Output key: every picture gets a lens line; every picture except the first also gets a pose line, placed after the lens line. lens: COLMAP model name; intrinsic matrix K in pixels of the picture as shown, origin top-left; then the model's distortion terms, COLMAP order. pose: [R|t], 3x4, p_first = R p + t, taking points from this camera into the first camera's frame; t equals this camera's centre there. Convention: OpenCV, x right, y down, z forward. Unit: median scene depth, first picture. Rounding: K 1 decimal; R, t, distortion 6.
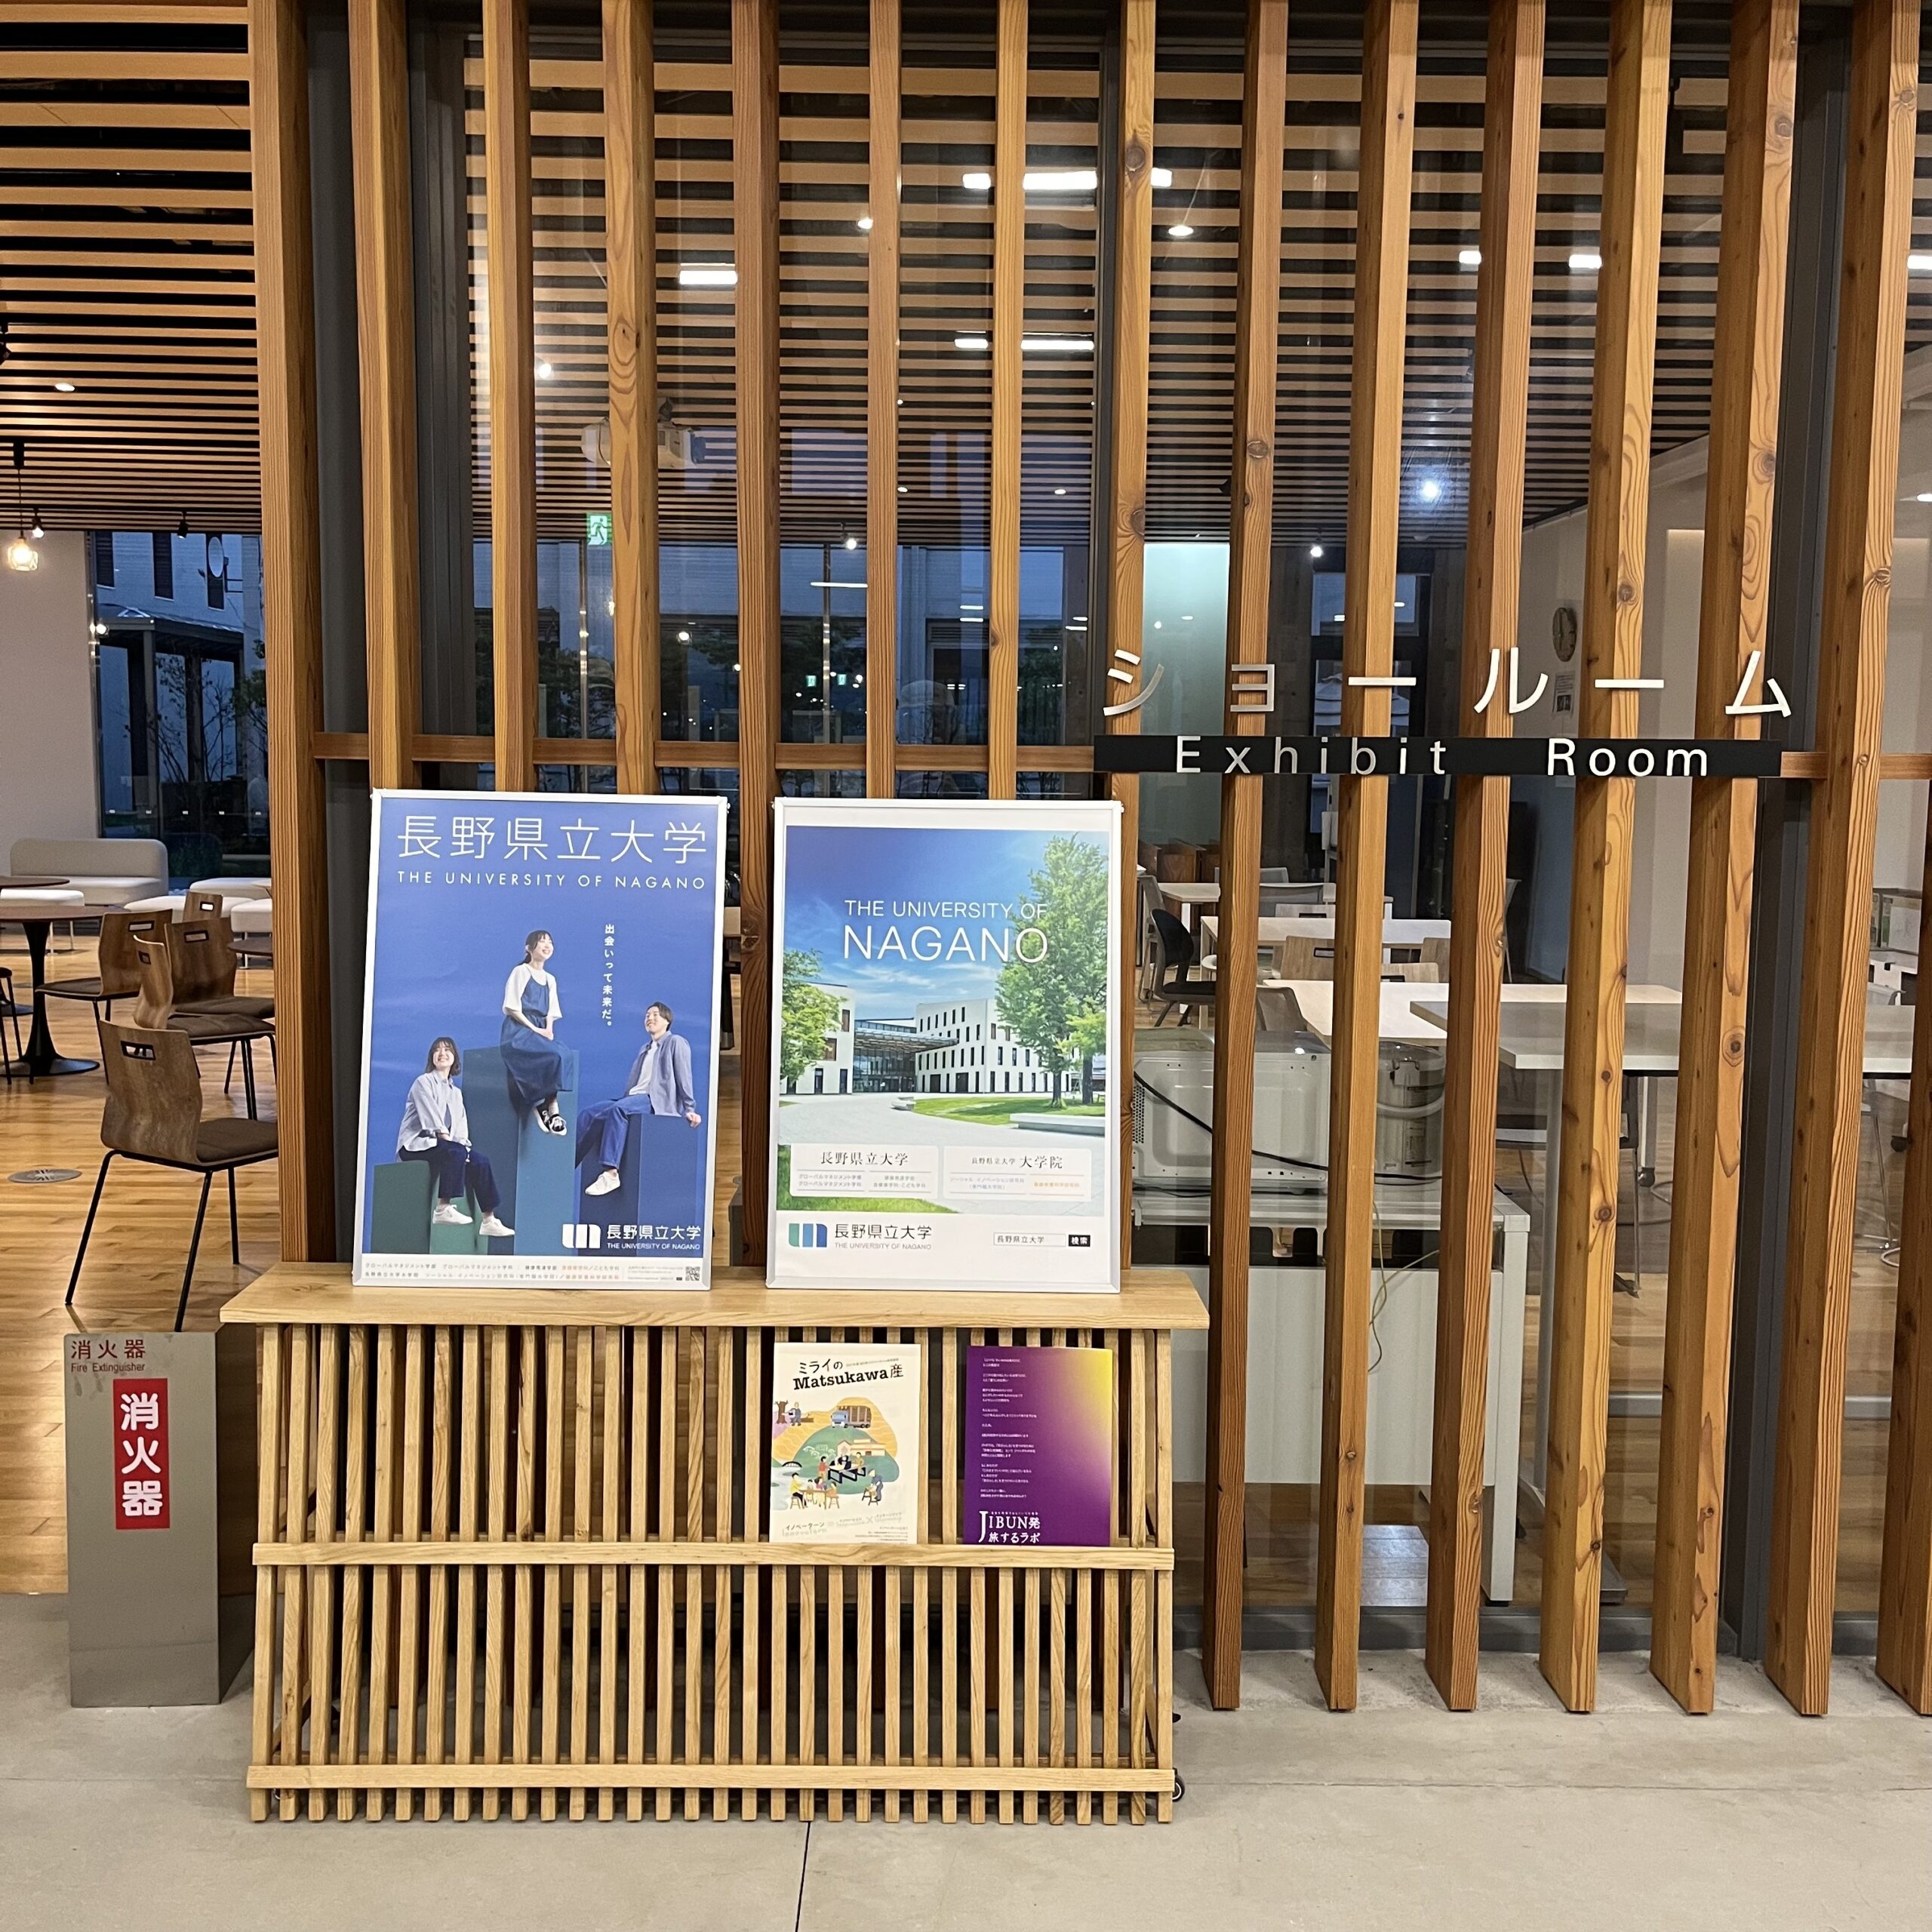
lens RADIAL K [[1748.2, 0, 966.0], [0, 1748.2, 966.0], [0, 0, 1]] dist [0.048736, -0.083105]
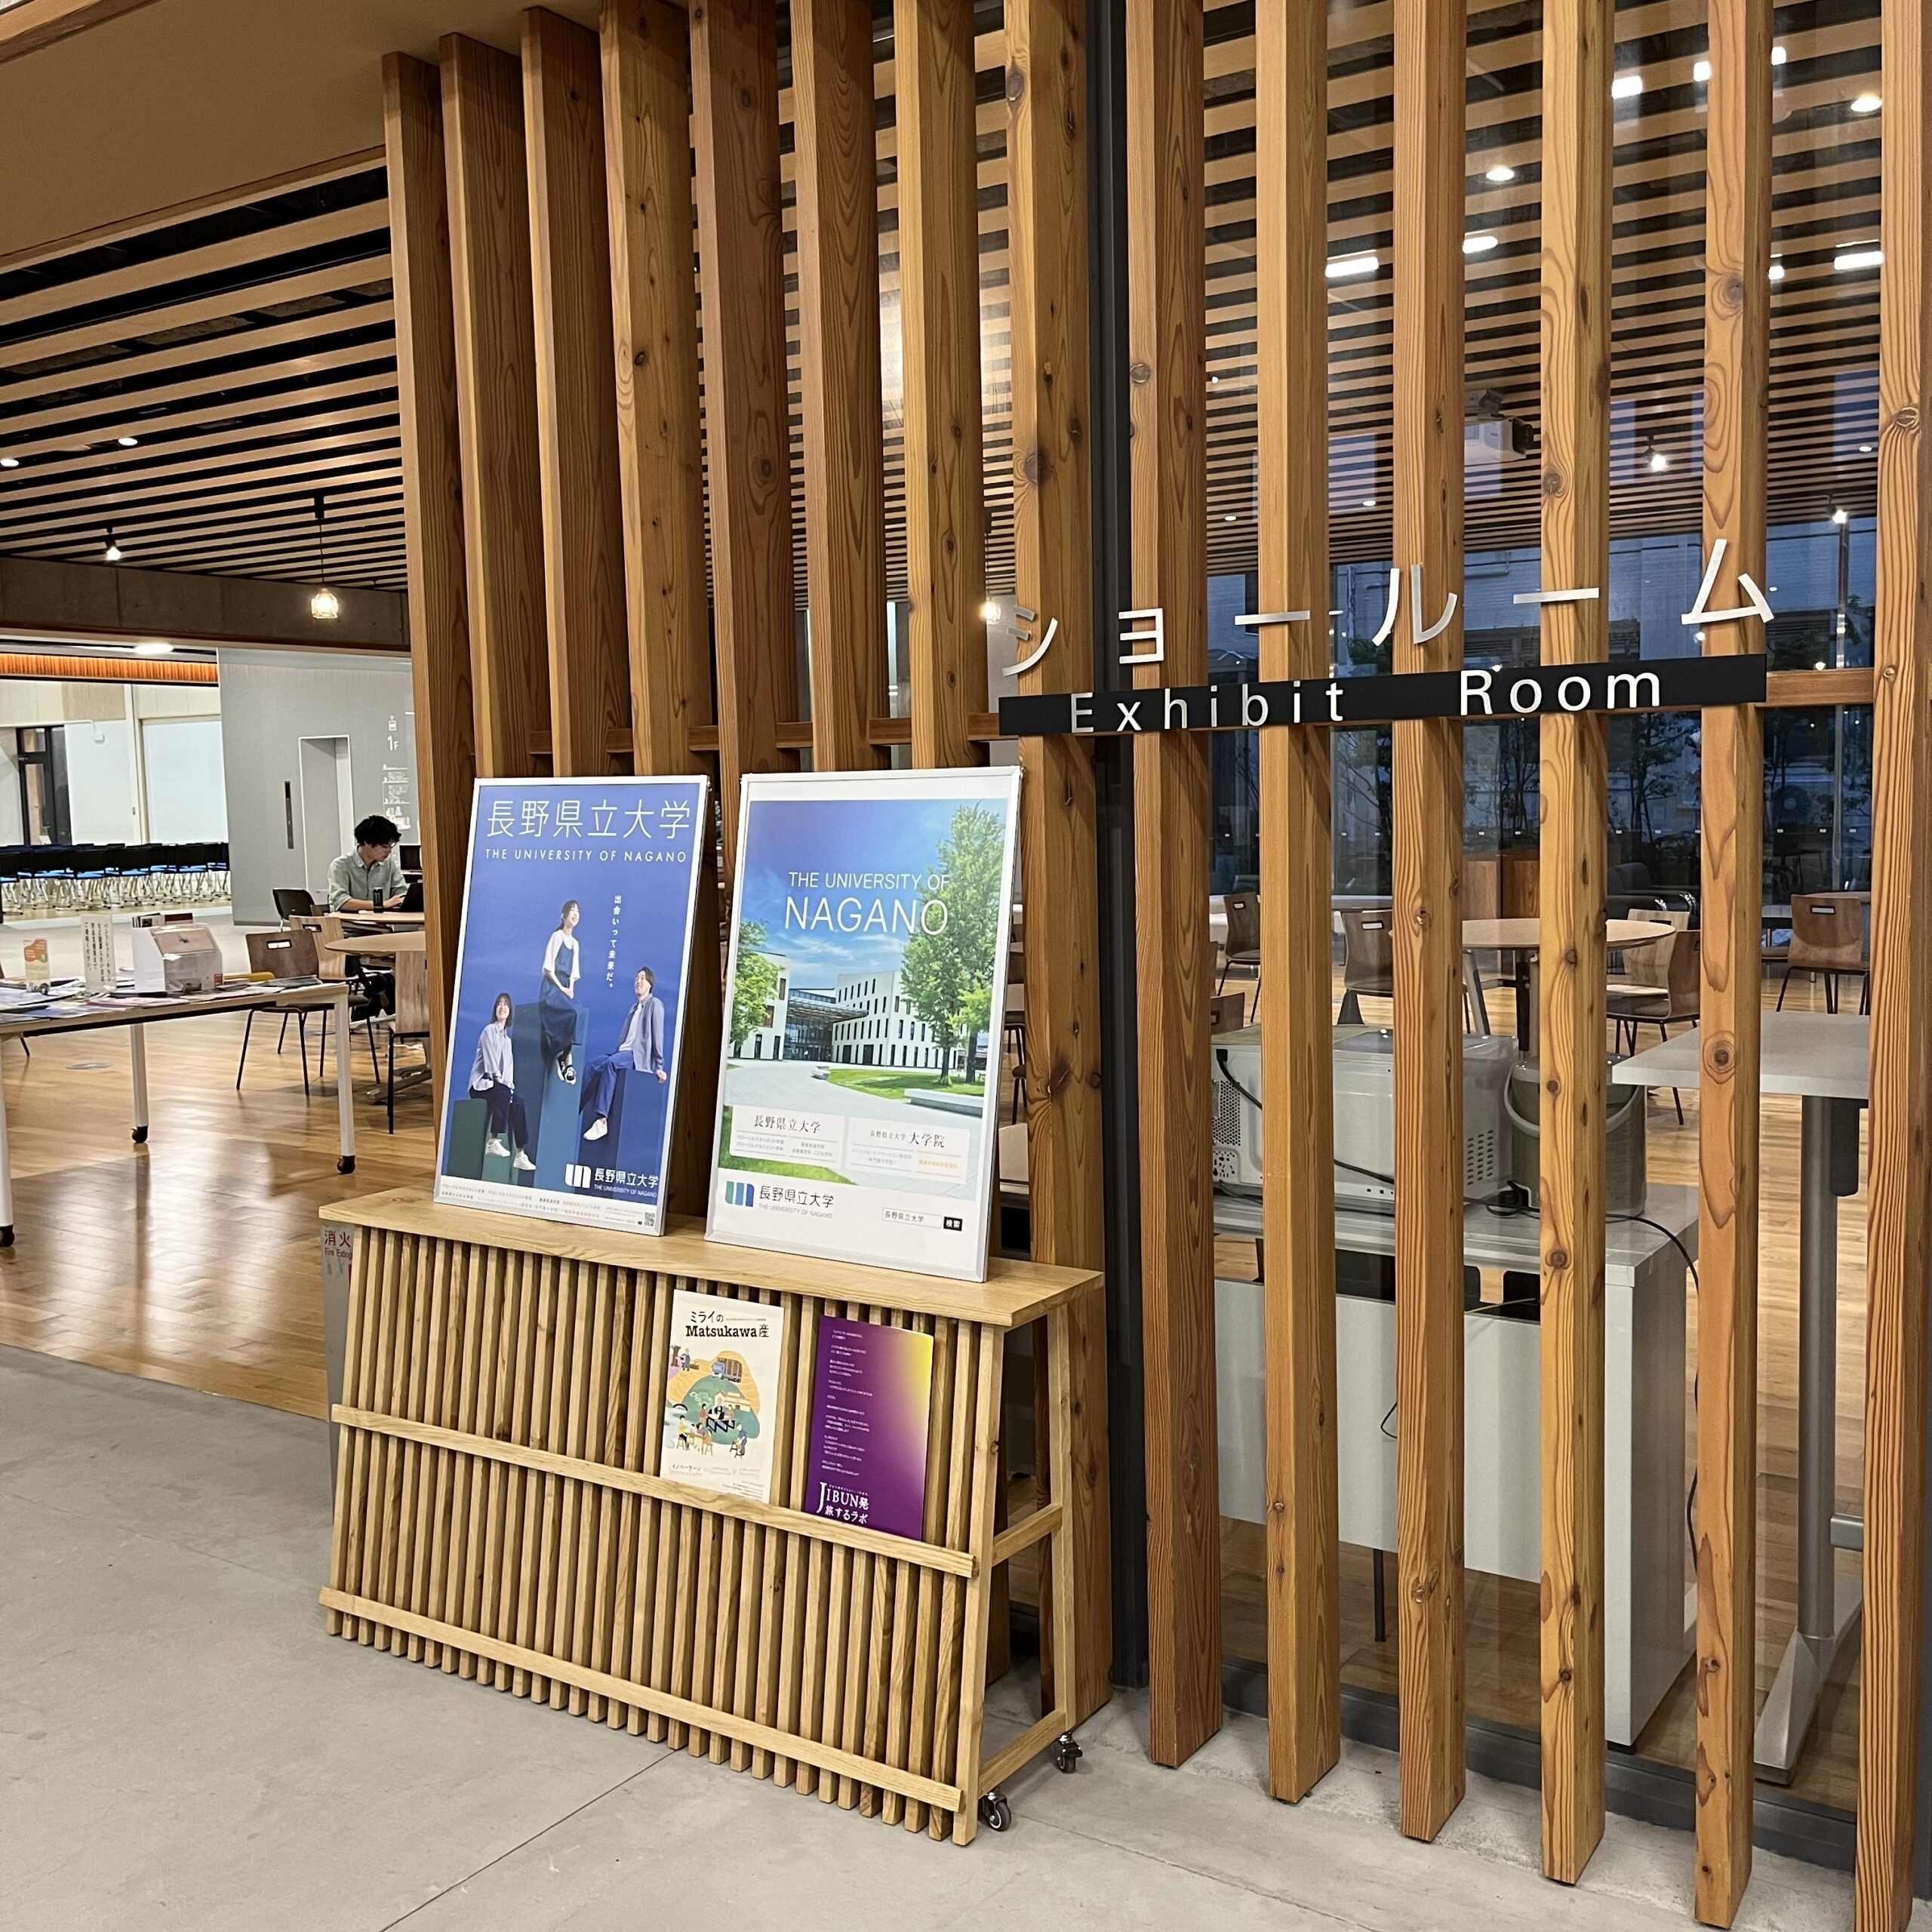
lens RADIAL K [[1748.2, 0, 966.0], [0, 1748.2, 966.0], [0, 0, 1]] dist [0.048736, -0.083105]
pose [[0.855835, 0.023265, -0.516726, 0.558378], [-0.028132, 0.999603, -0.001588, 0.016414], [0.516483, 0.015895, 0.856150, 0.176802]]
